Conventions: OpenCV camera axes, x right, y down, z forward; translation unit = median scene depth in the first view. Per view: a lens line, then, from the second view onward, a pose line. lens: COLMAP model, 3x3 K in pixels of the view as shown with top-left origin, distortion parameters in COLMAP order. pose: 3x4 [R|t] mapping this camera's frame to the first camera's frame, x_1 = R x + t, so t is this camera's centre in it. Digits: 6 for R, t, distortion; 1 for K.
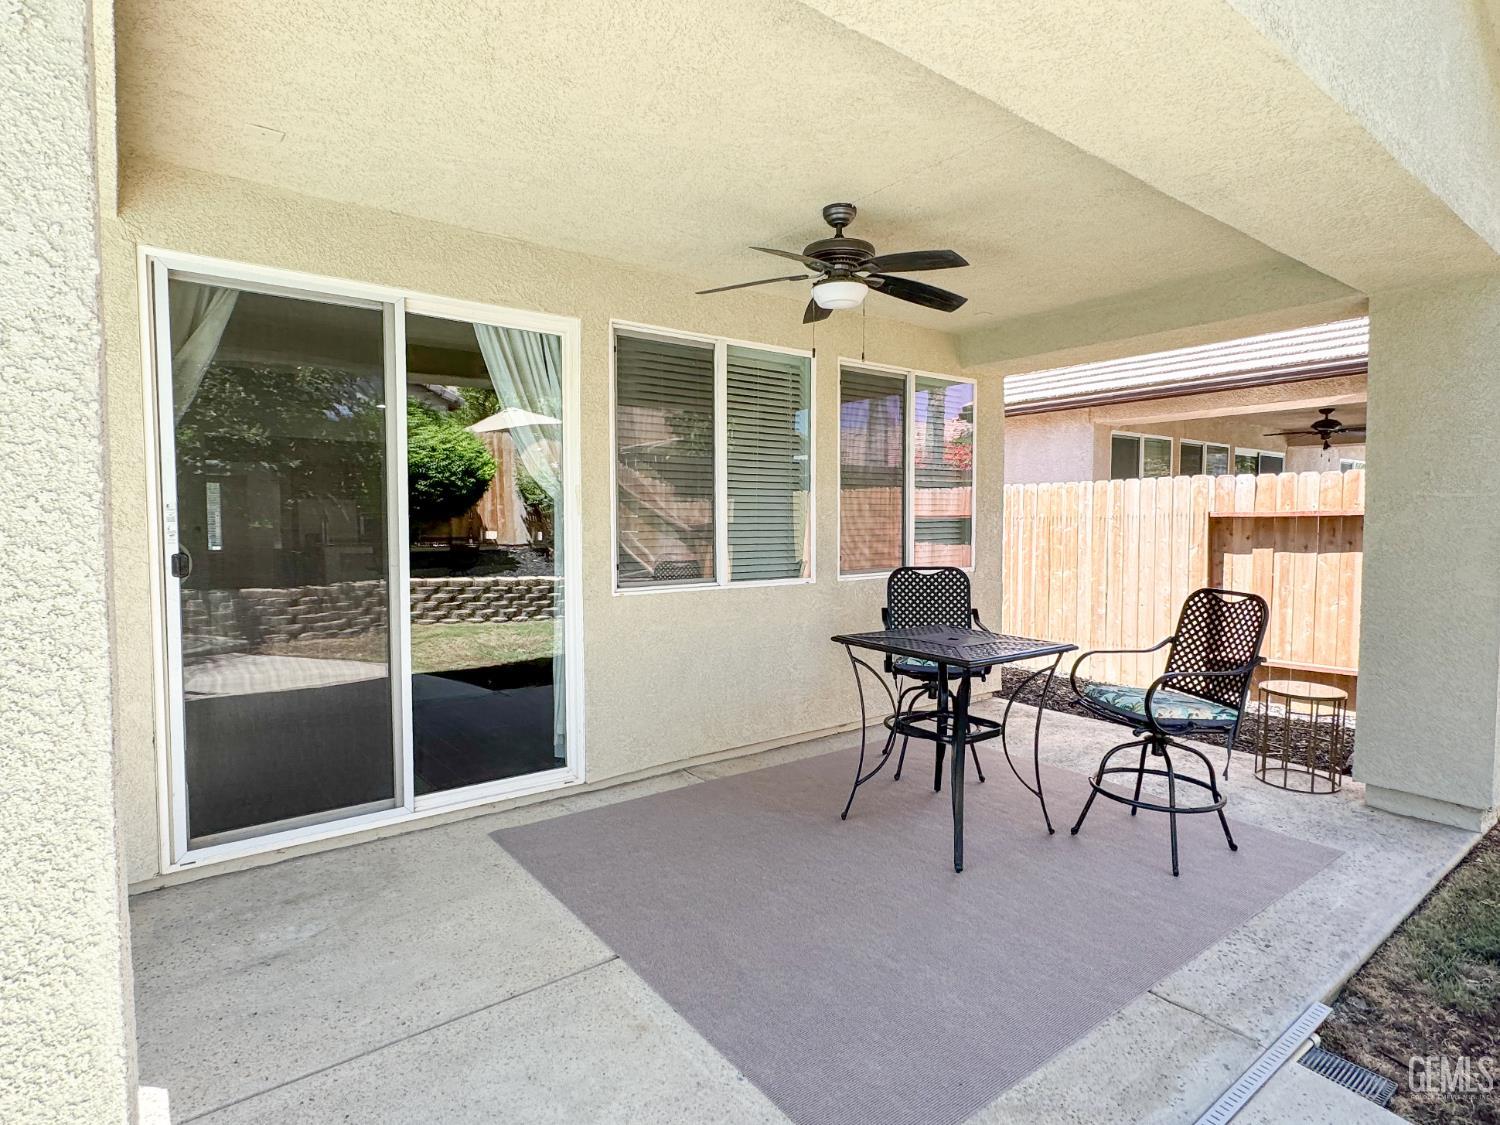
lens RADIAL K [[779.3, 0, 716.9], [0, 779.3, 558.4], [0, 0, 1]] dist [-0.001515, 0.000340]
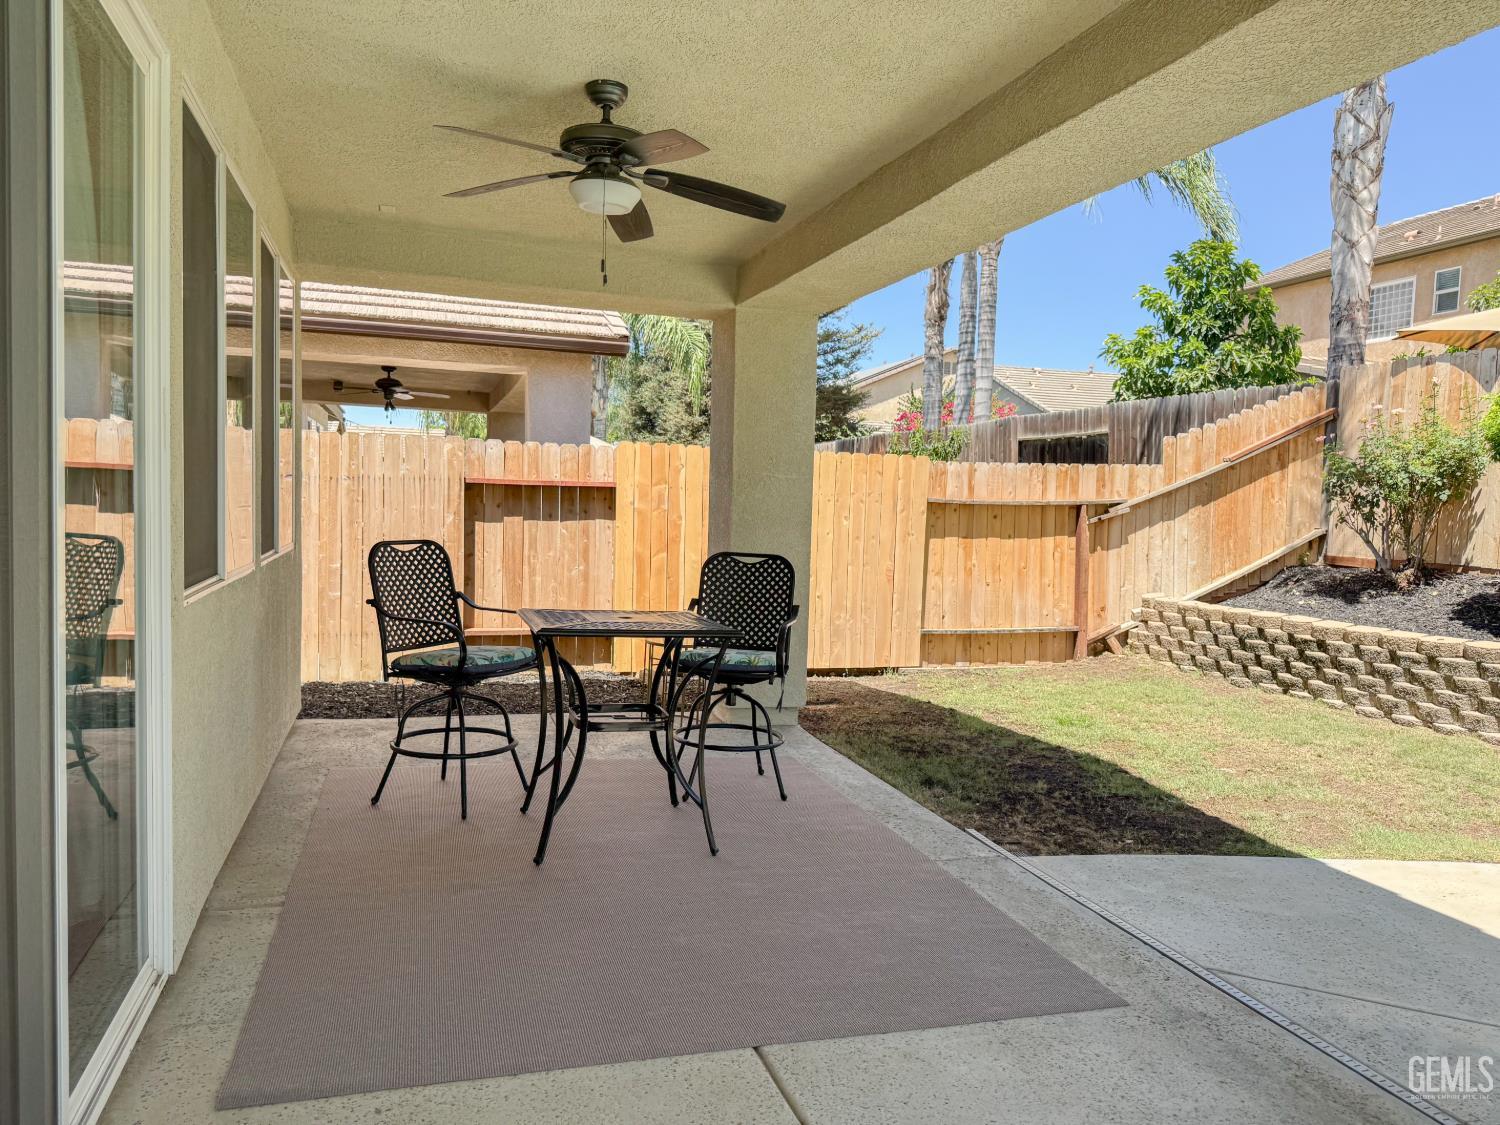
lens RADIAL K [[1053.7, 0, 750.0], [0, 1053.7, 562.5], [0, 0, 1]] dist [0.051937, -0.000826]
pose [[0.333766, -0.040469, 0.941787, -0.474765], [0.011836, 0.999179, 0.038740, -0.003203], [-0.942582, -0.001783, 0.333971, 0.283595]]
